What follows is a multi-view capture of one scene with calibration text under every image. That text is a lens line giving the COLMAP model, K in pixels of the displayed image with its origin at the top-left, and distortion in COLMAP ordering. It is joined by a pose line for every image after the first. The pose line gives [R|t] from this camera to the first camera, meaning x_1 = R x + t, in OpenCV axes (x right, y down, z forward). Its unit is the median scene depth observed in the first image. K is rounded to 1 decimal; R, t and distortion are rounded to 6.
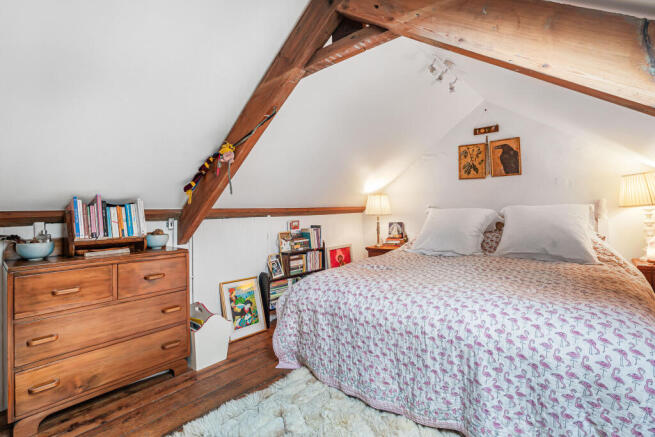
lens RADIAL K [[291.7, 0, 308.7], [0, 291.7, 203.2], [0, 0, 1]] dist [-0.013347, 0.000624]
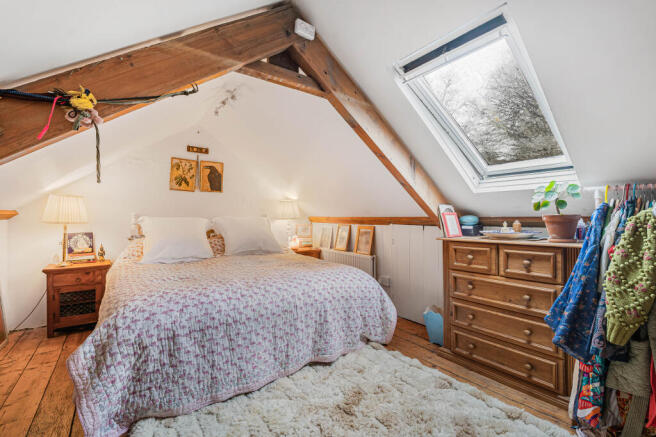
lens RADIAL K [[292.2, 0, 329.7], [0, 292.2, 217.9], [0, 0, 1]] dist [-0.013347, 0.000624]
pose [[0.237959, 0.025705, 0.970935, -0.663079], [-0.039303, 0.999086, -0.016818, 0.028191], [-0.970480, -0.034159, 0.238751, 0.370385]]
